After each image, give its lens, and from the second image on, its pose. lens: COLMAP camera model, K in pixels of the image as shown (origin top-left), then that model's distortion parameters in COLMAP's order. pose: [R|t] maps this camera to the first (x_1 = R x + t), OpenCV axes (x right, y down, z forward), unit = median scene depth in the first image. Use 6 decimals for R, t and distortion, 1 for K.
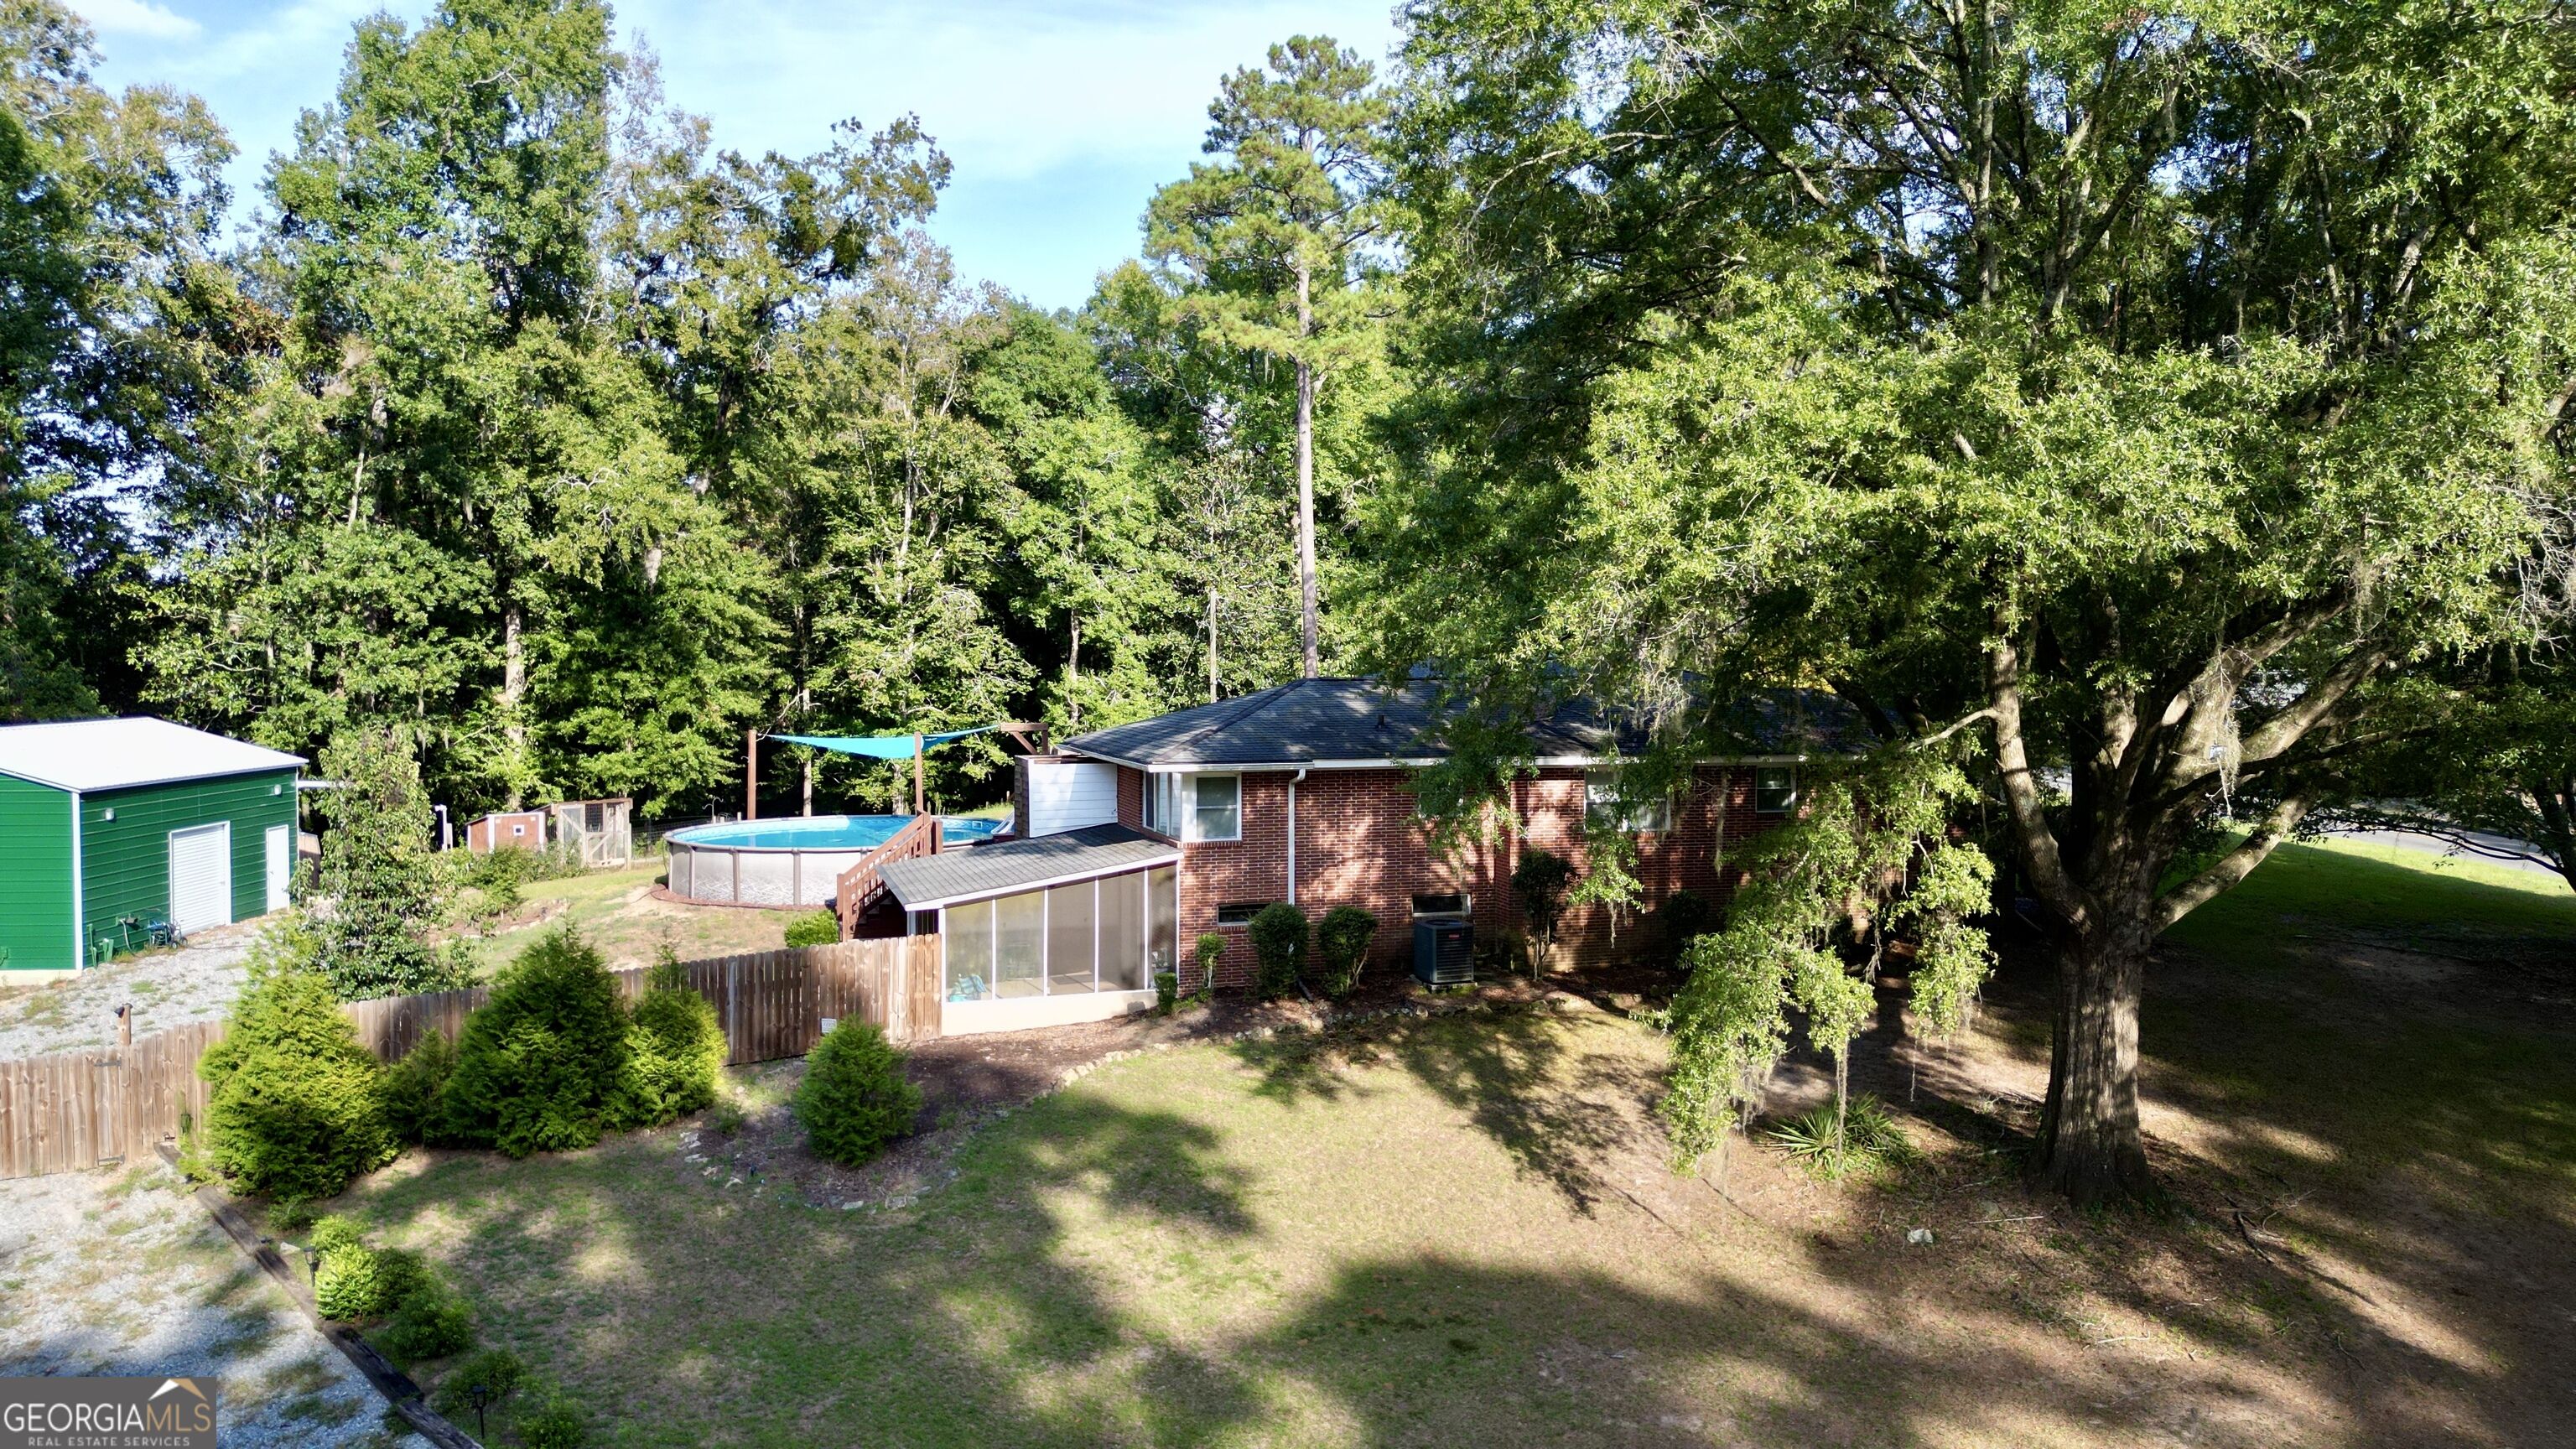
lens RADIAL K [[1803.3, 0, 1329.6], [0, 1803.3, 705.9], [0, 0, 1]] dist [0.057847, -0.056727]
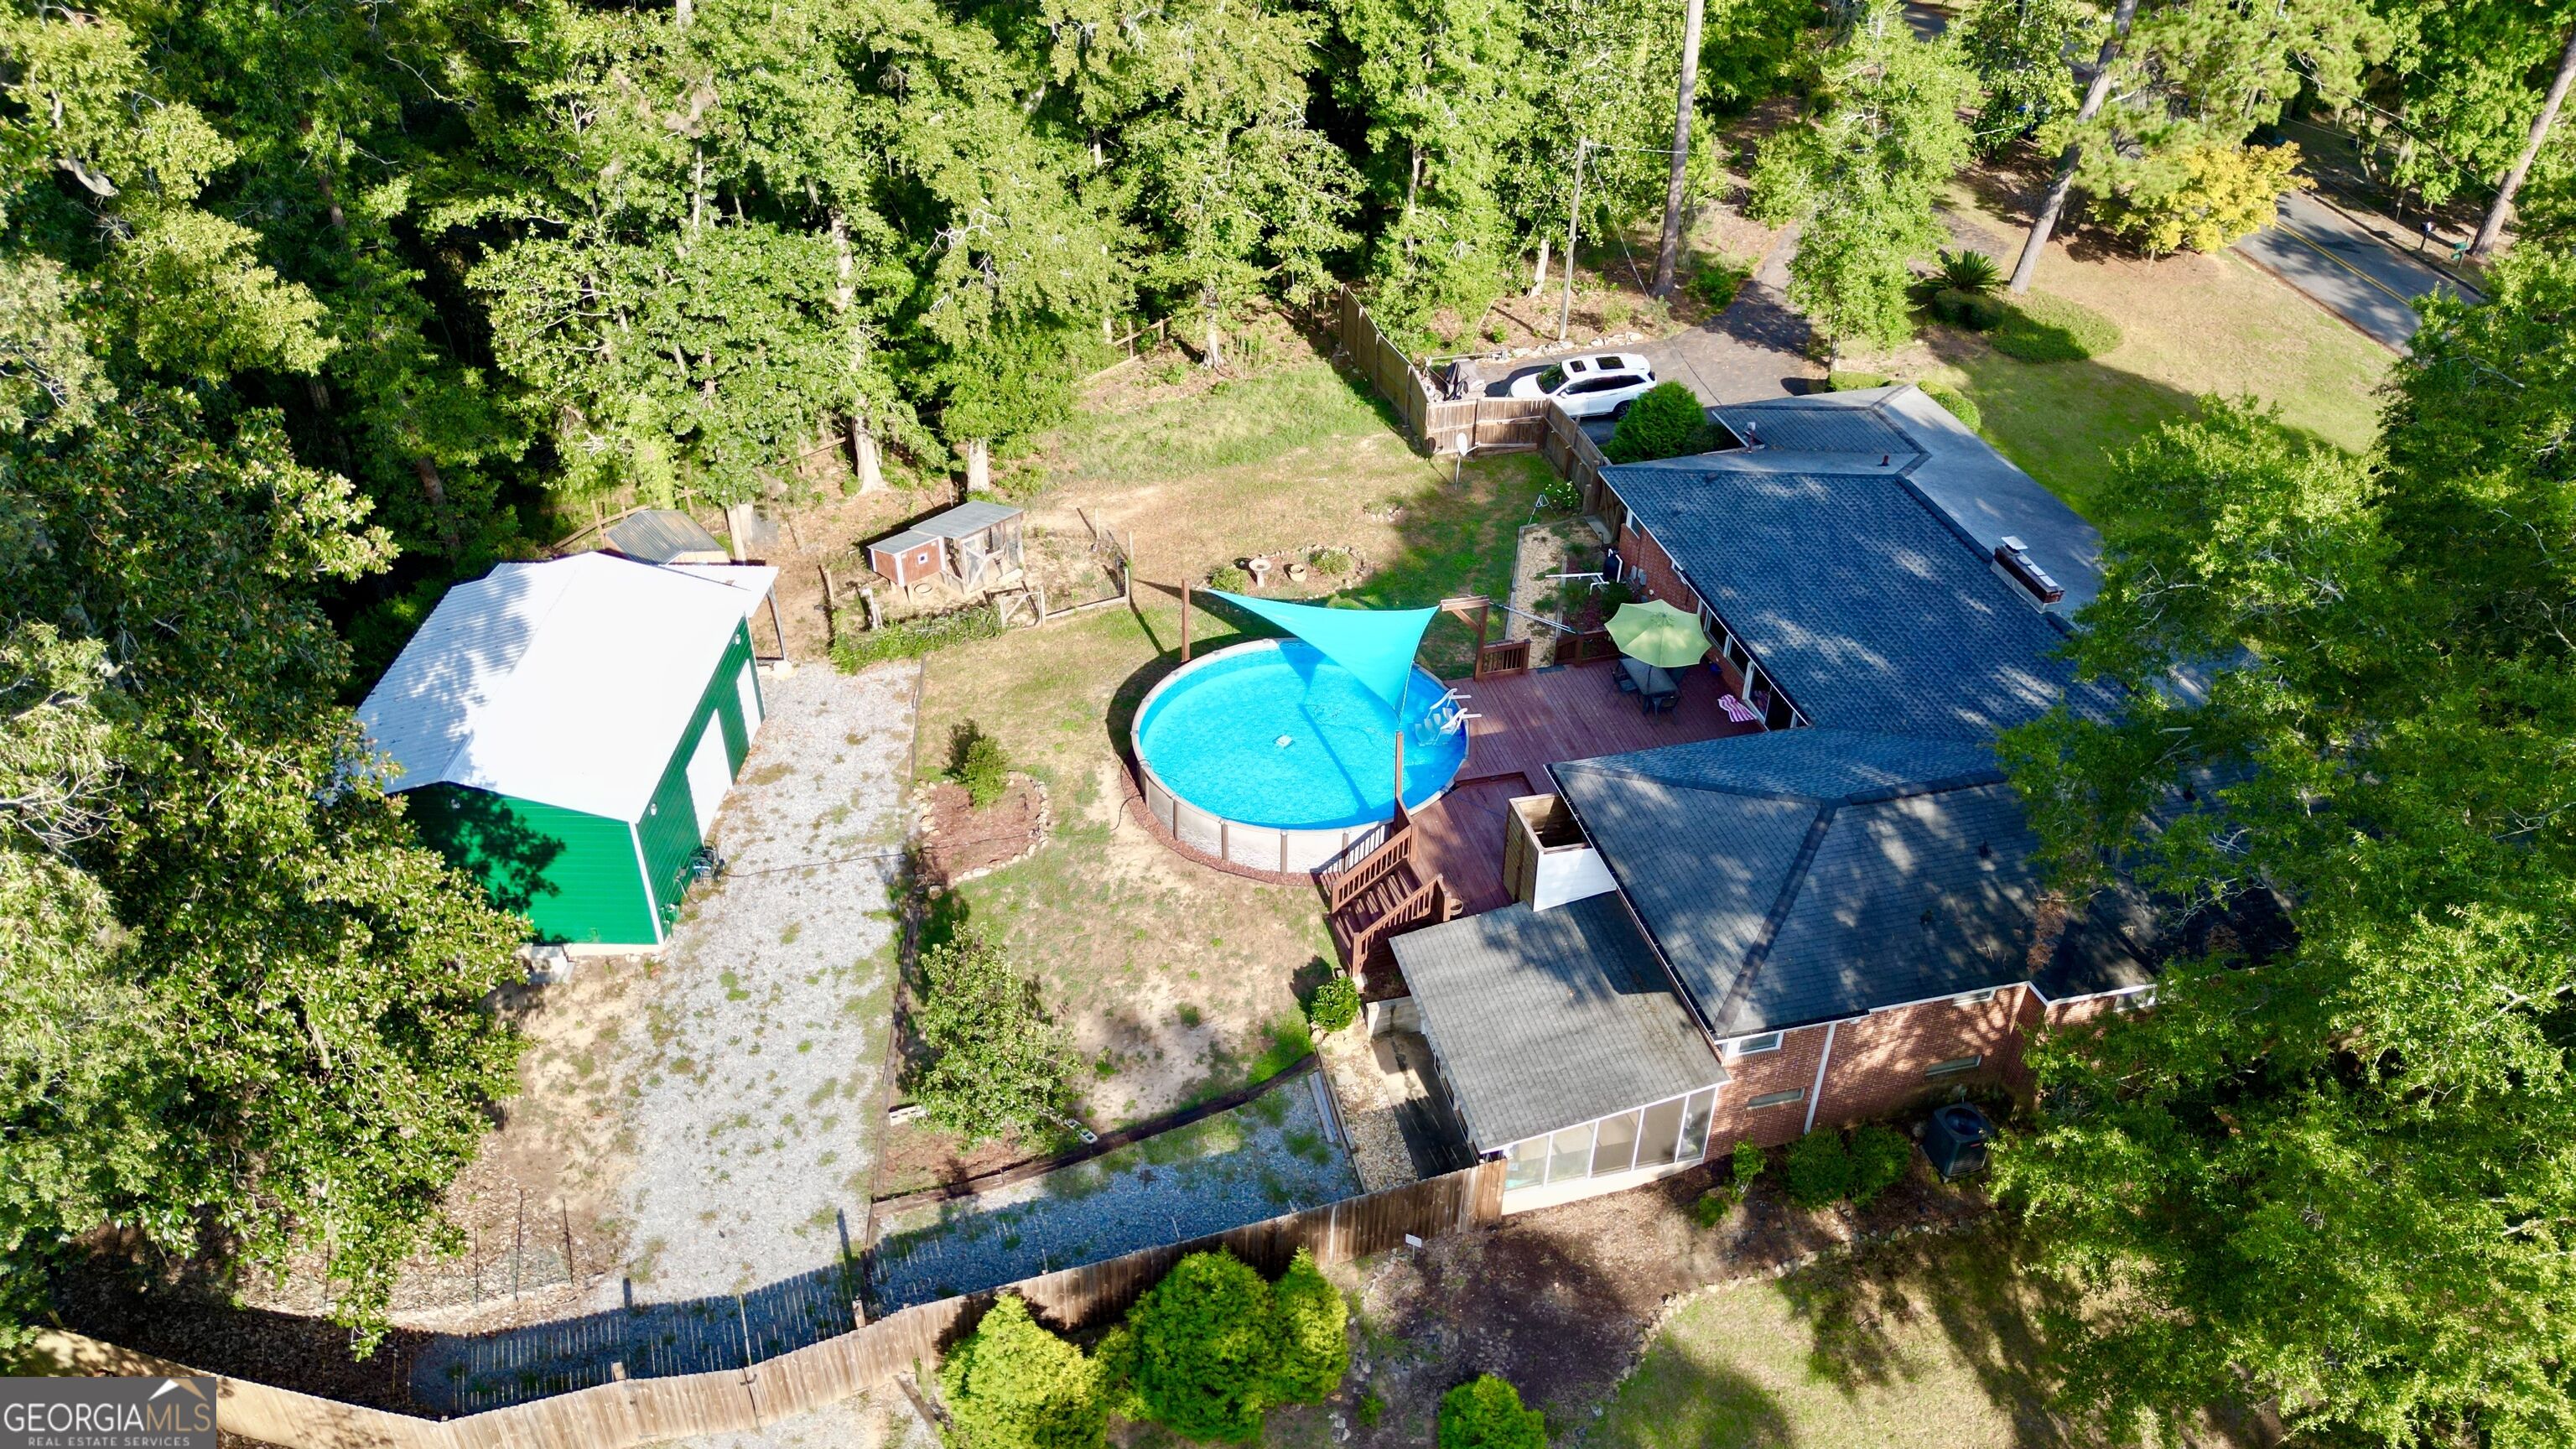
lens RADIAL K [[1803.3, 0, 1295.9], [0, 1803.3, 717.9], [0, 0, 1]] dist [0.057847, -0.056727]
pose [[0.996078, 0.057125, -0.067568, -0.125823], [-0.010895, 0.837030, 0.547049, -0.302139], [0.087806, -0.544167, 0.834369, 0.103849]]
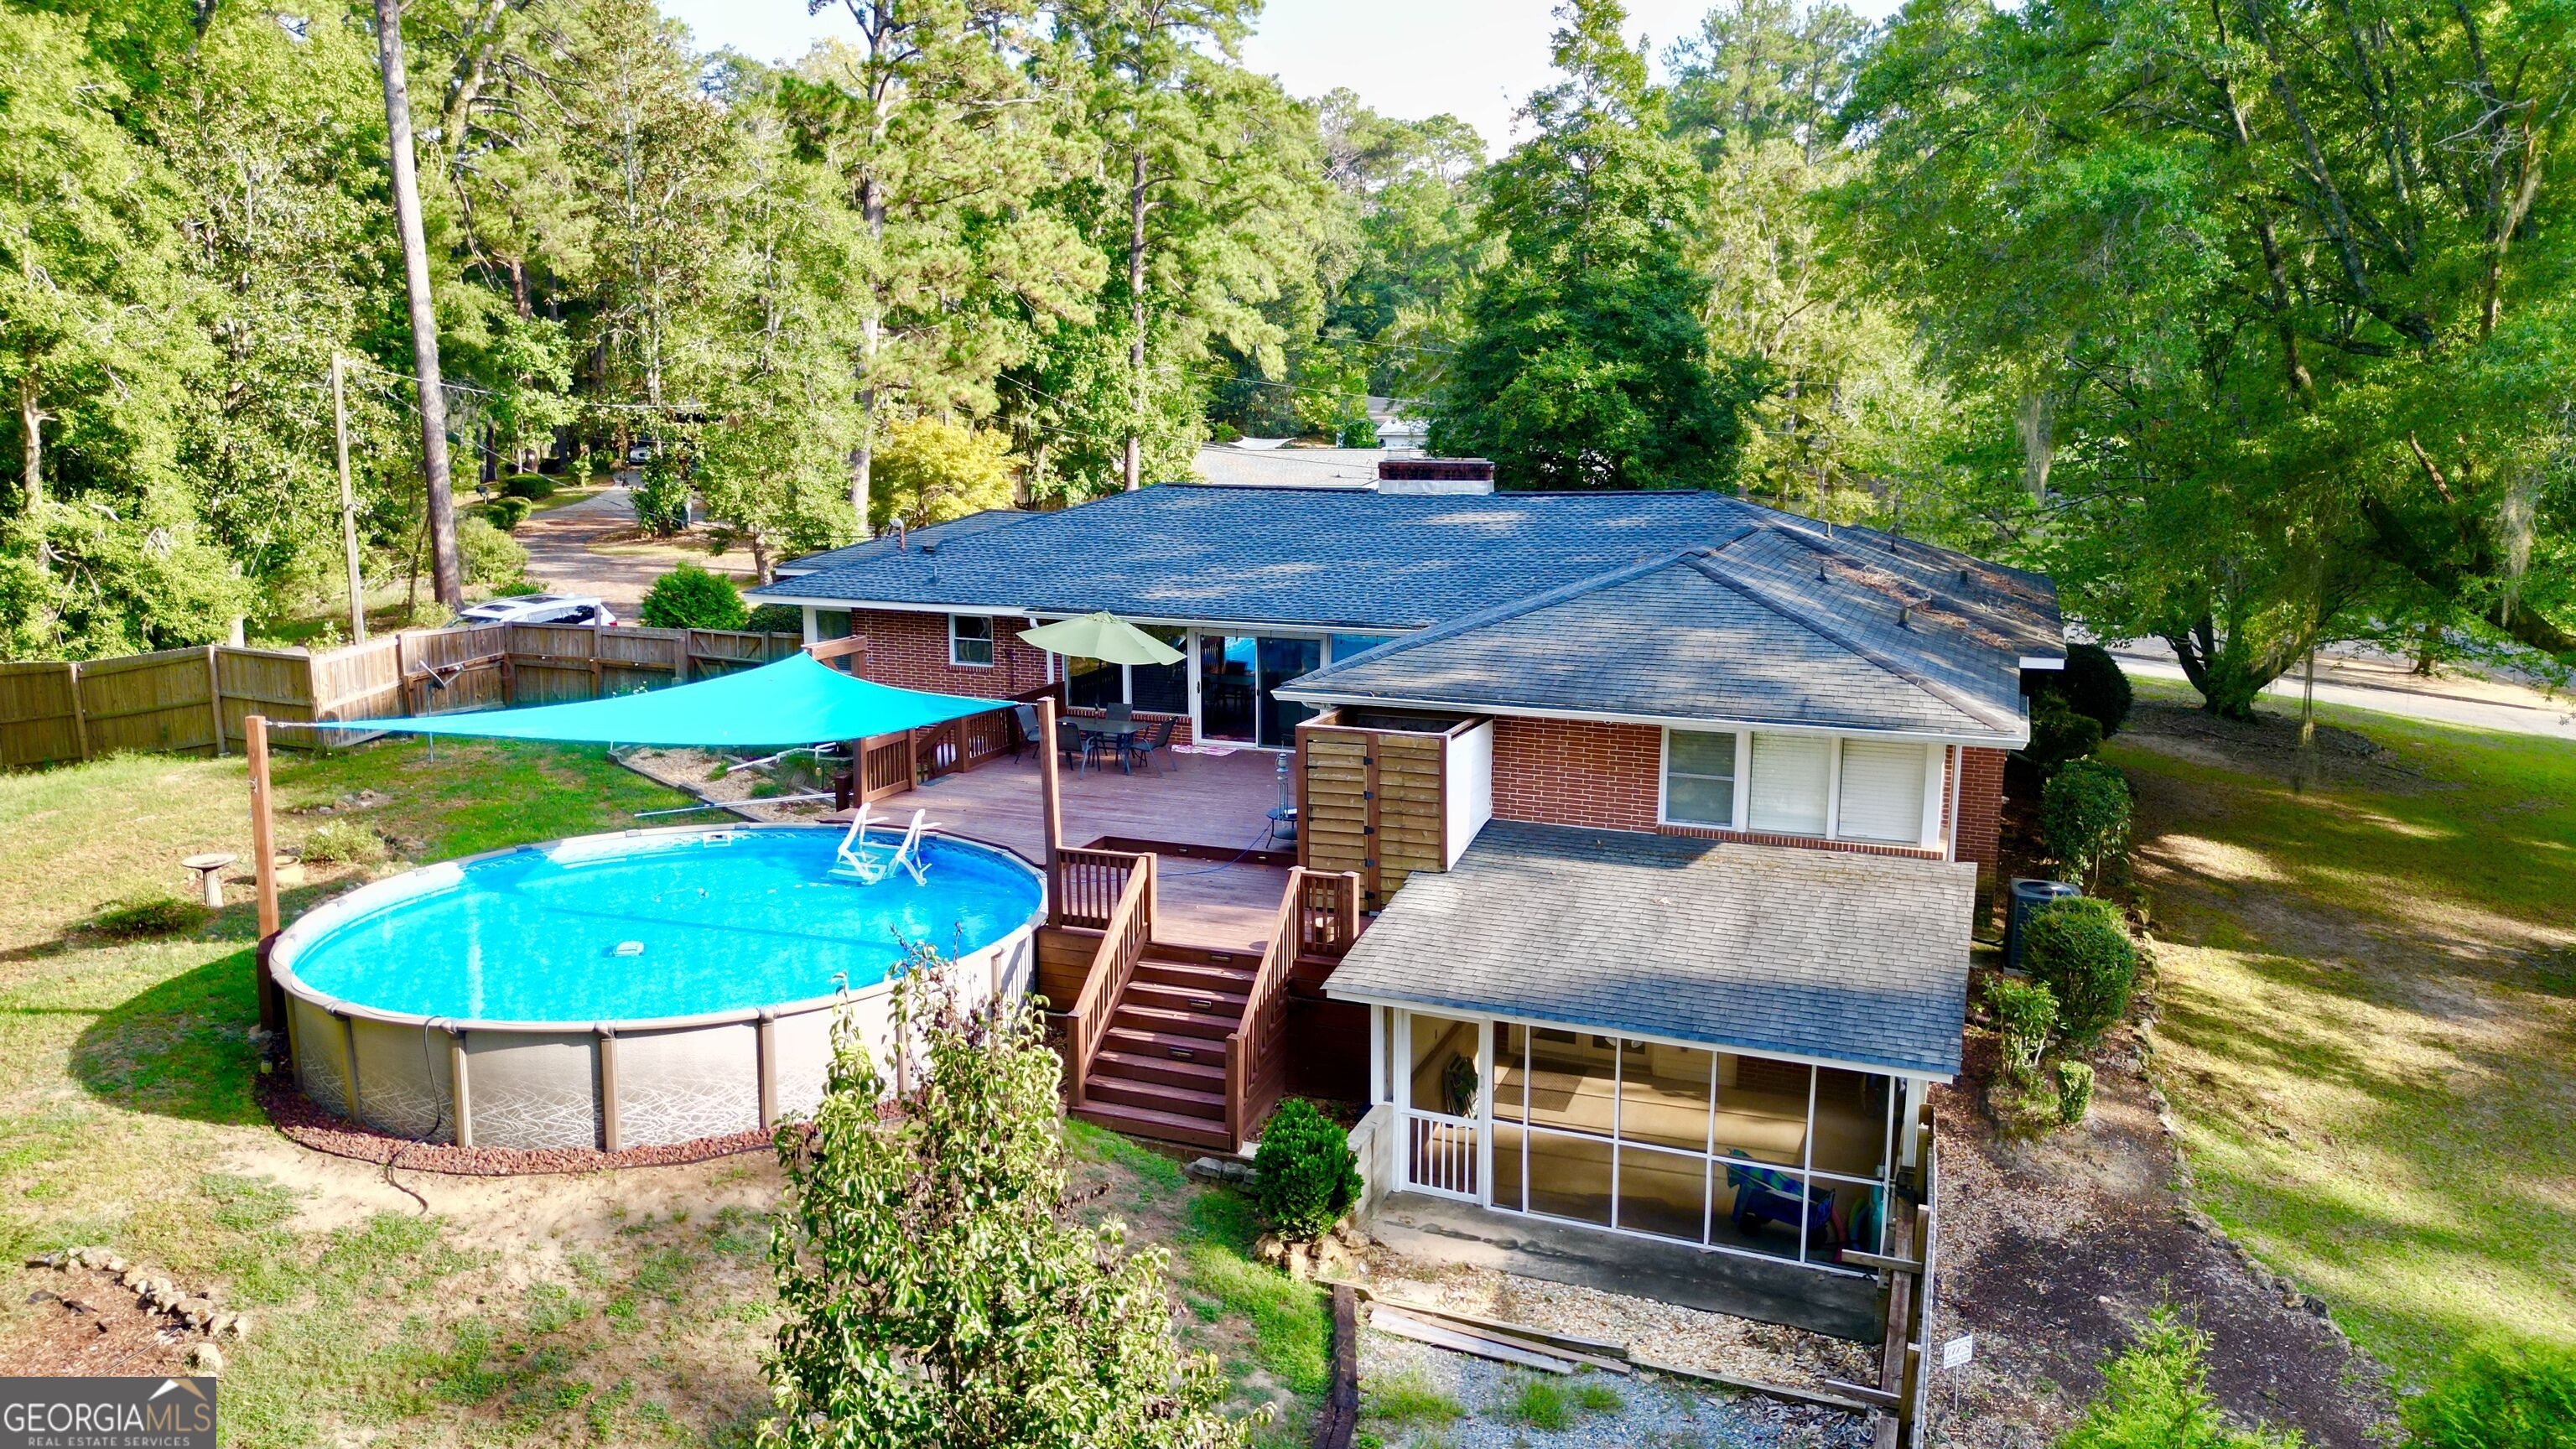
lens RADIAL K [[1803.3, 0, 1282.2], [0, 1803.3, 724.0], [0, 0, 1]] dist [0.057847, -0.056727]
pose [[0.655941, -0.132818, 0.743035, -0.318507], [0.018787, 0.986965, 0.159835, -0.032217], [-0.754578, -0.090883, 0.649886, 0.359672]]
